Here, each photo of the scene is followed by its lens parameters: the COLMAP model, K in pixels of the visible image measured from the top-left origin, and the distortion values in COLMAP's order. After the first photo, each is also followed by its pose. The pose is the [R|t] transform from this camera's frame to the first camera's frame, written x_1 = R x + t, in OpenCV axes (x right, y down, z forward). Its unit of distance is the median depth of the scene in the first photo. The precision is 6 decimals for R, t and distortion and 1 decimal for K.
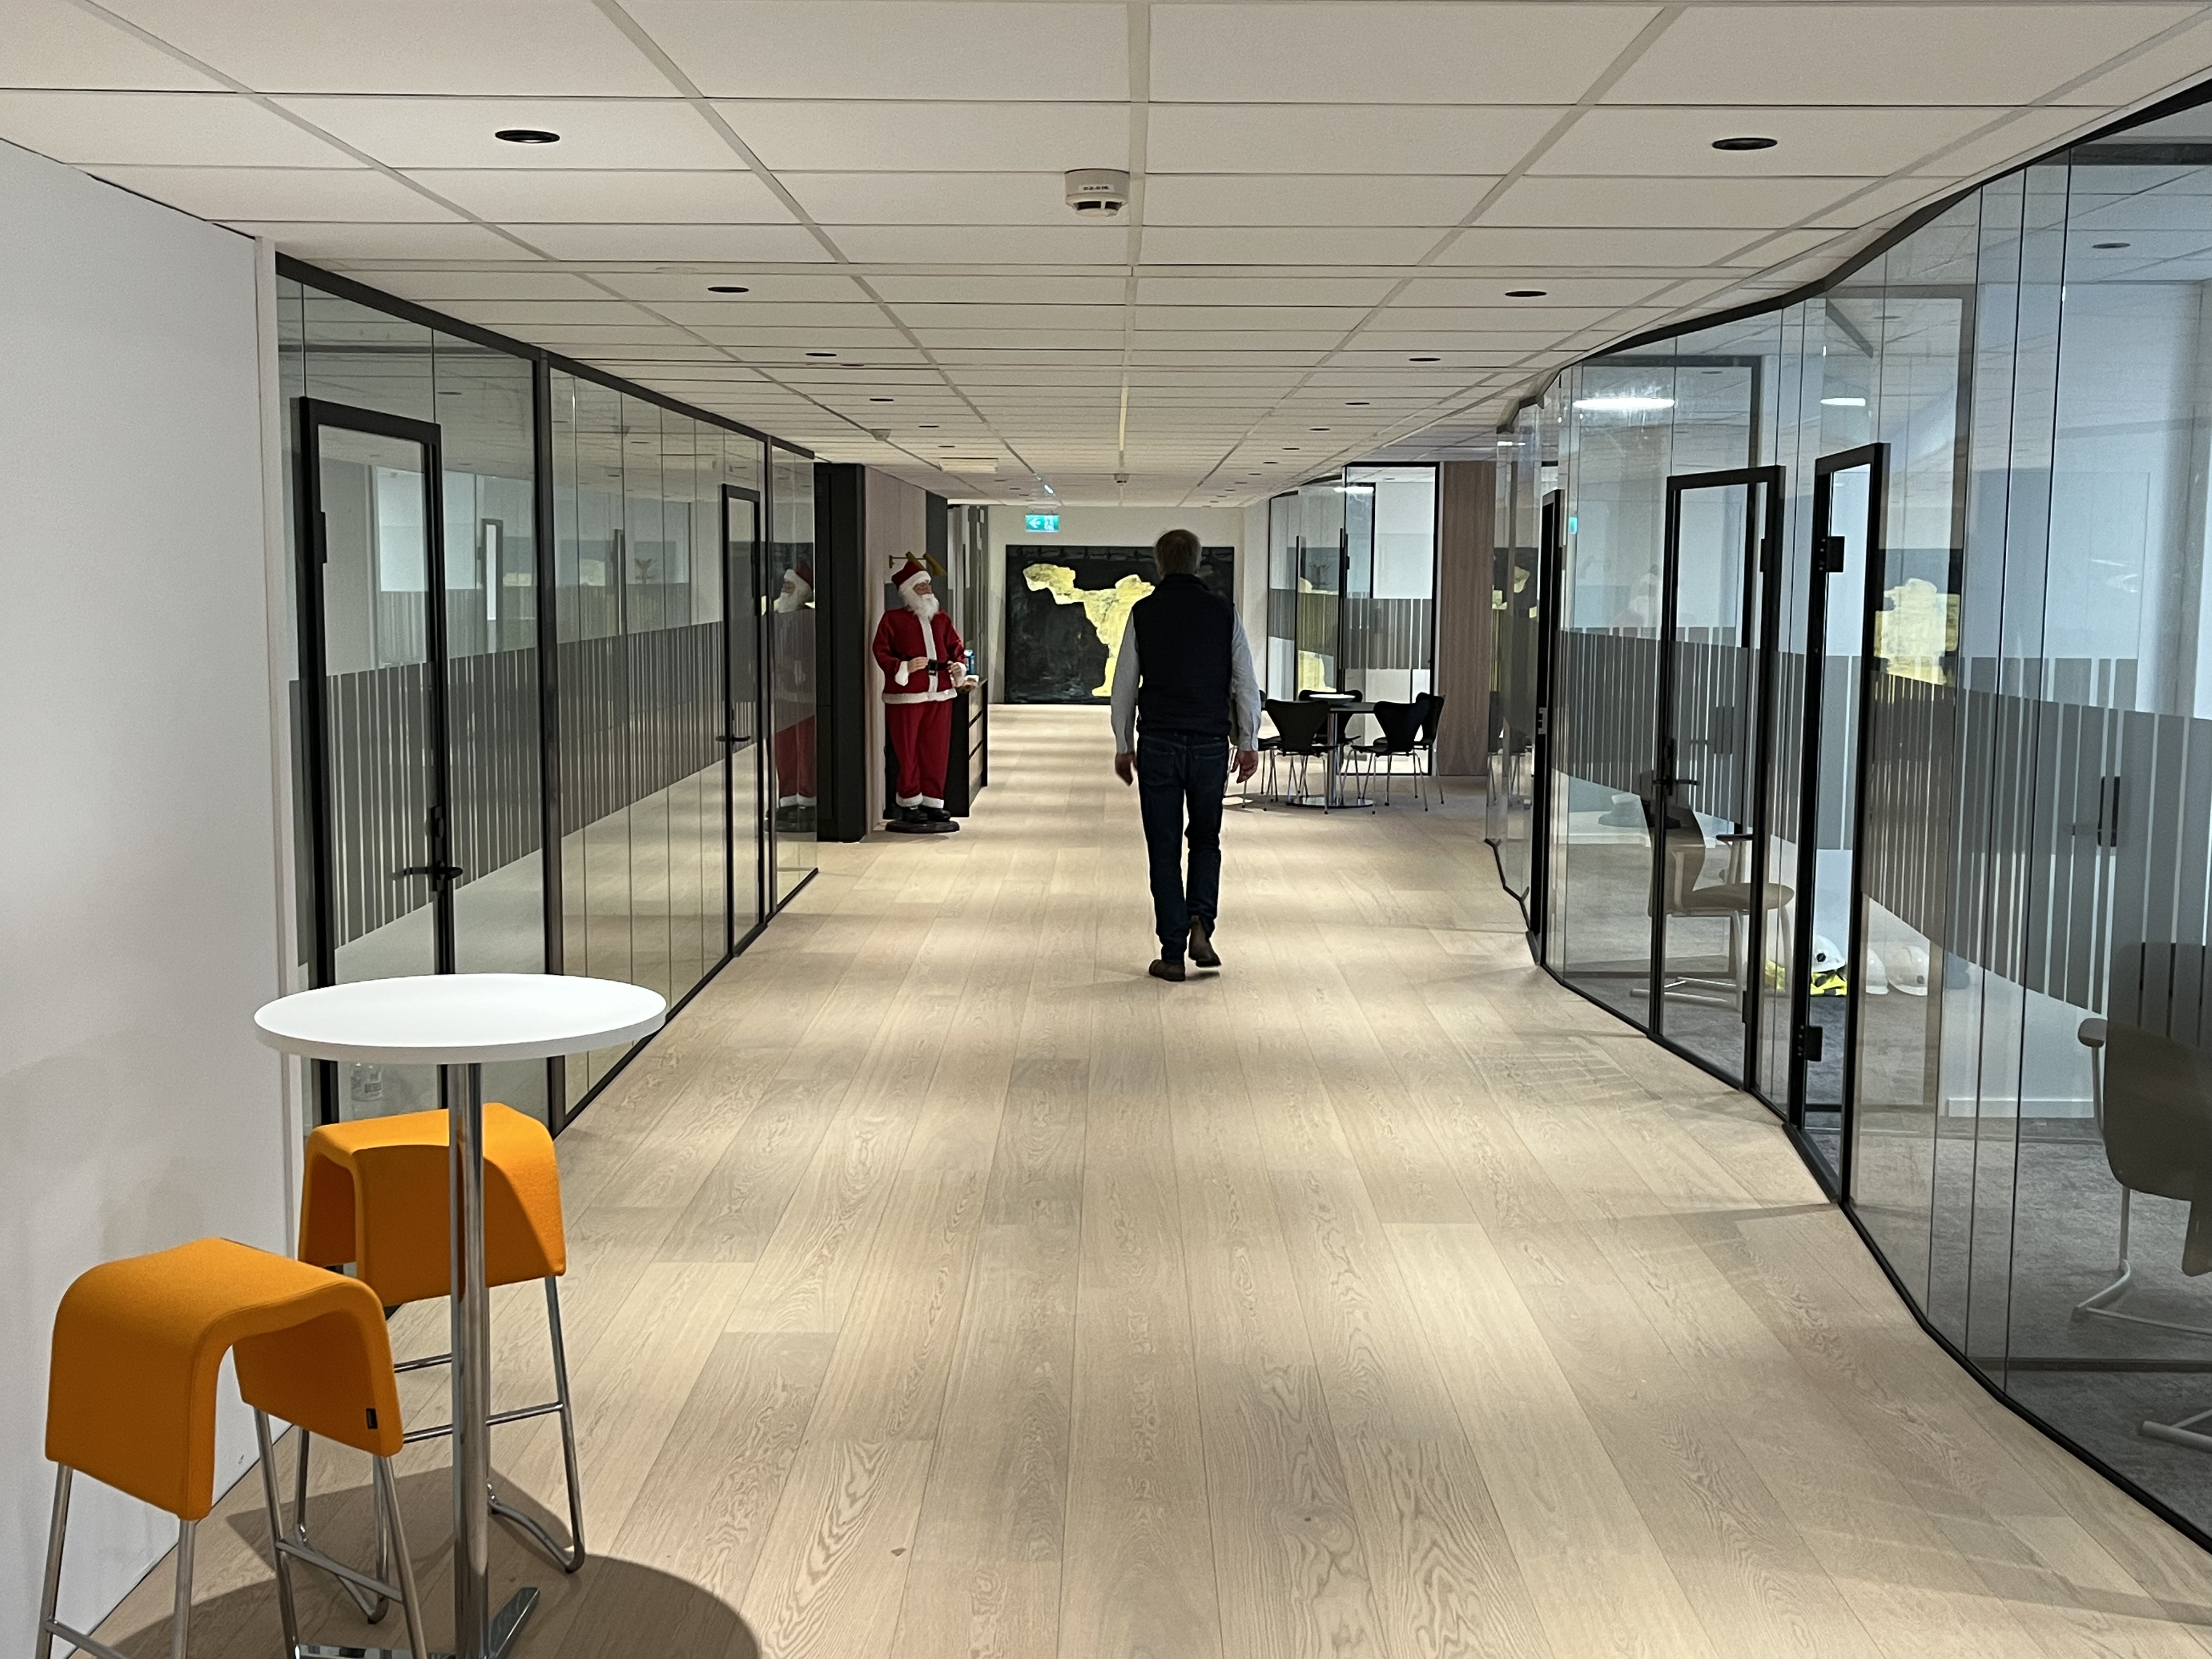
lens RADIAL K [[2403.4, 0, 1106.0], [0, 2403.4, 829.5], [0, 0, 1]] dist [-0.012124, -0.009952]
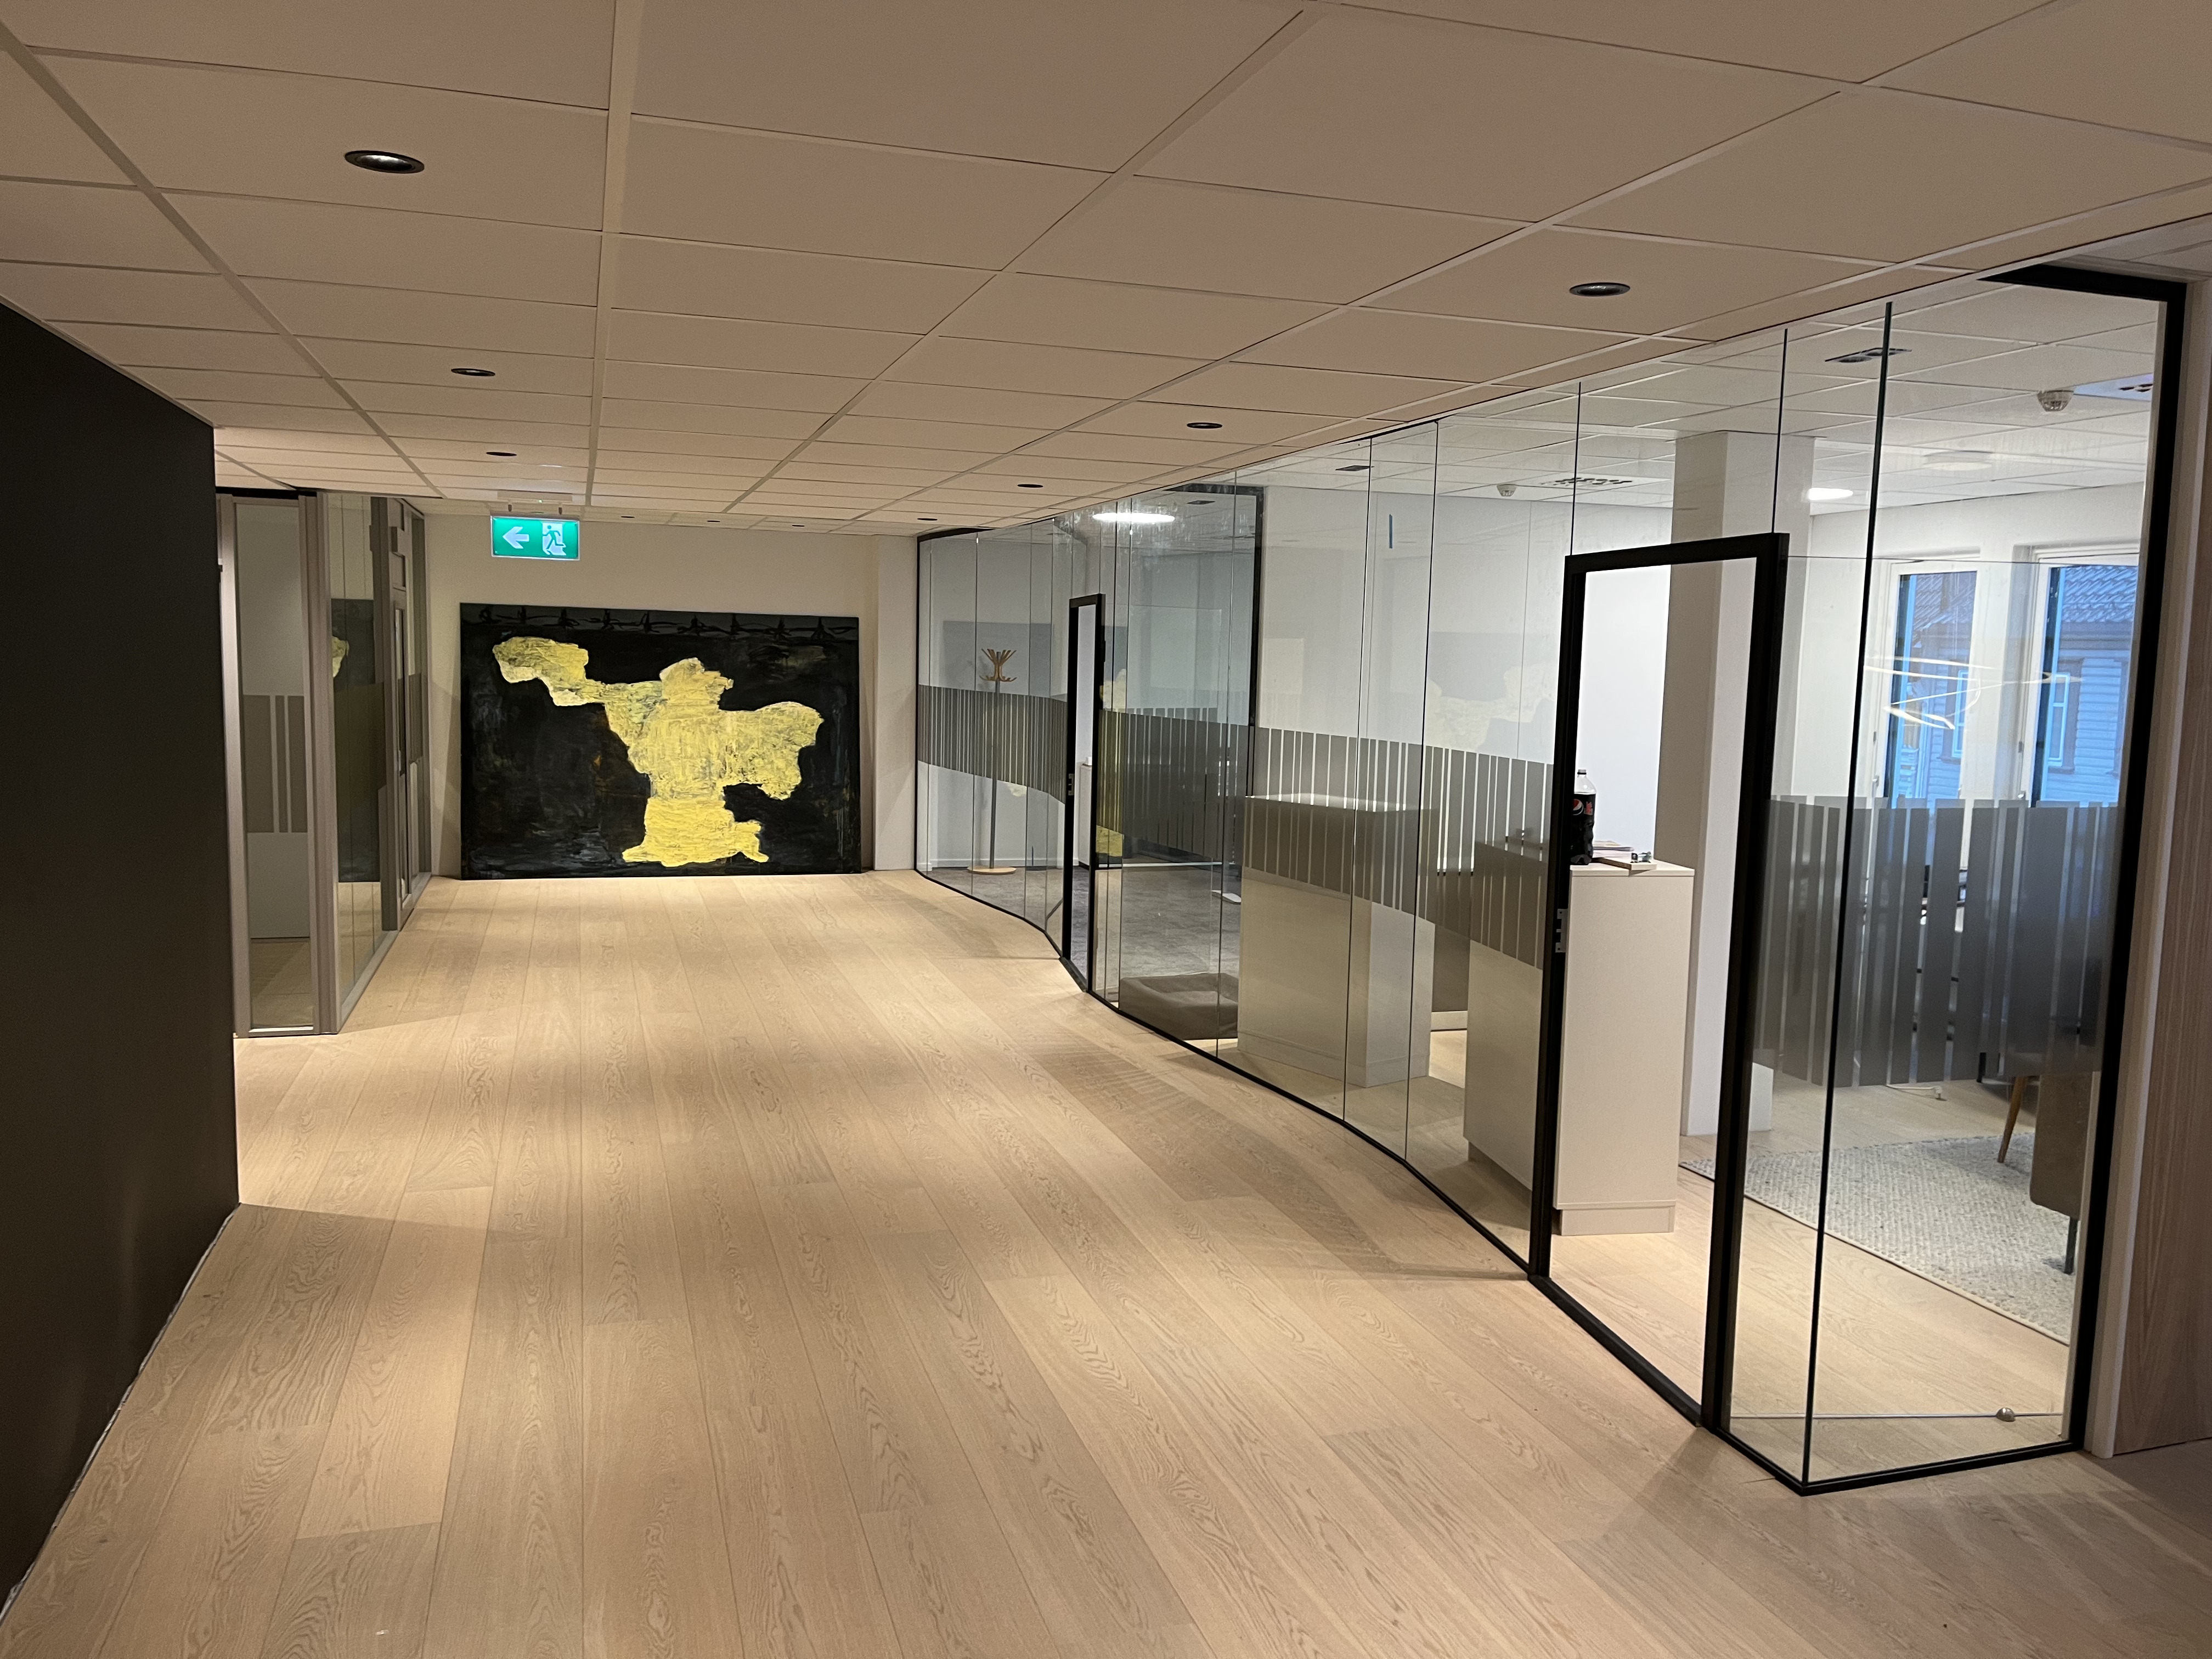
lens RADIAL K [[1533.5, 0, 1106.0], [0, 1533.5, 829.5], [0, 0, 1]] dist [0.001210, -0.001908]
pose [[0.944859, -0.017937, 0.326986, -0.016525], [0.016364, 0.999838, 0.007563, -0.064397], [-0.327069, -0.001795, 0.944999, 0.602897]]
